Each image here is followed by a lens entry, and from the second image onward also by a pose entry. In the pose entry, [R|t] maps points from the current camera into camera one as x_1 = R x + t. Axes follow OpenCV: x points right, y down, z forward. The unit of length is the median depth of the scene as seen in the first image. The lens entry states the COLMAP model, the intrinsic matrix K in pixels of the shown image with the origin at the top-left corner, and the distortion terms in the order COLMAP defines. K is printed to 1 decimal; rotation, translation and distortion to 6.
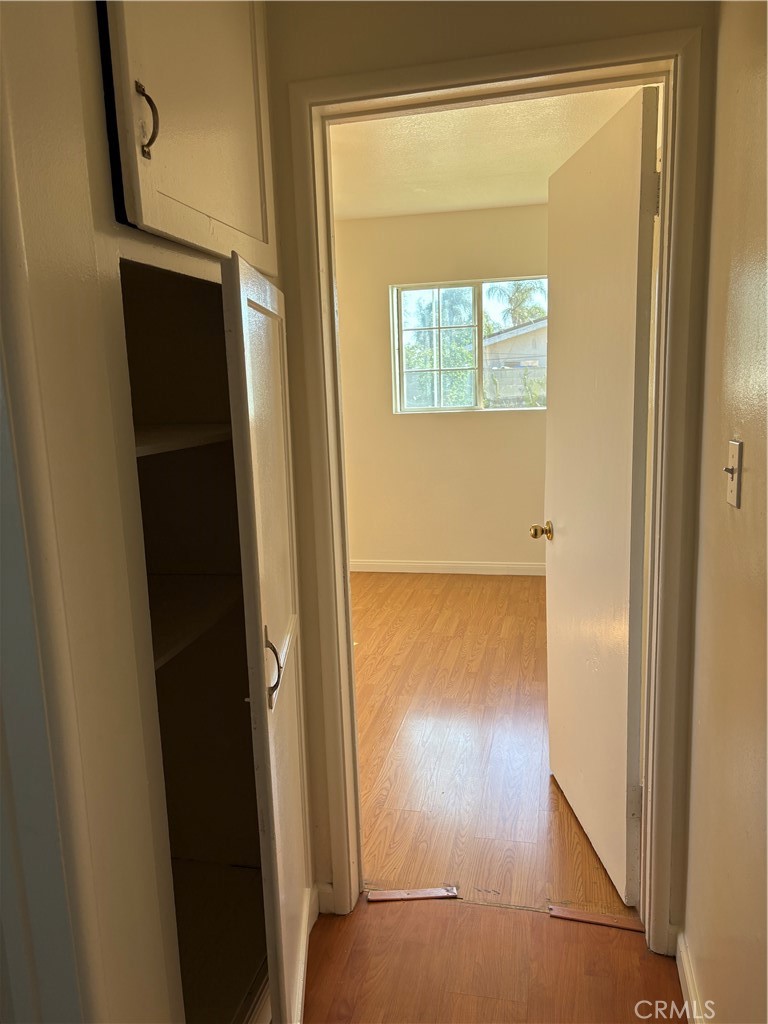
lens RADIAL K [[776.8, 0, 376.9], [0, 776.8, 518.2], [0, 0, 1]] dist [0.052182, -0.059523]
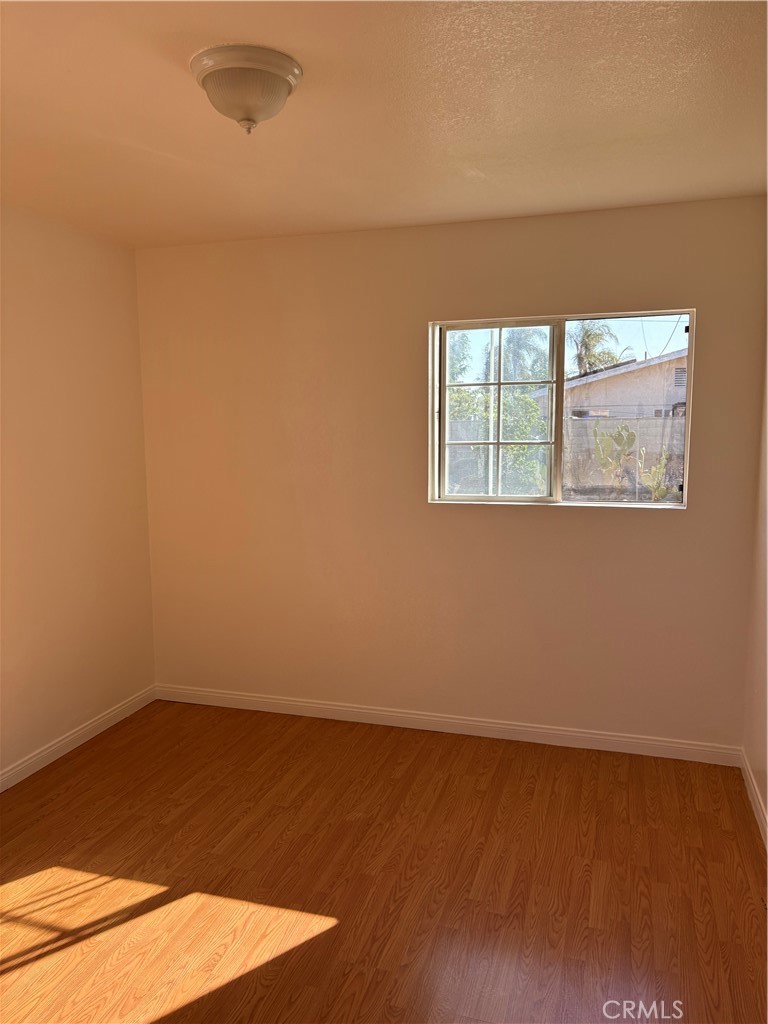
lens RADIAL K [[776.8, 0, 363.5], [0, 776.8, 509.7], [0, 0, 1]] dist [0.052182, -0.059523]
pose [[0.995185, 0.037067, -0.090740, 0.026932], [-0.042583, 0.997313, -0.059619, -0.085228], [0.088286, 0.063196, 0.994088, 0.306427]]
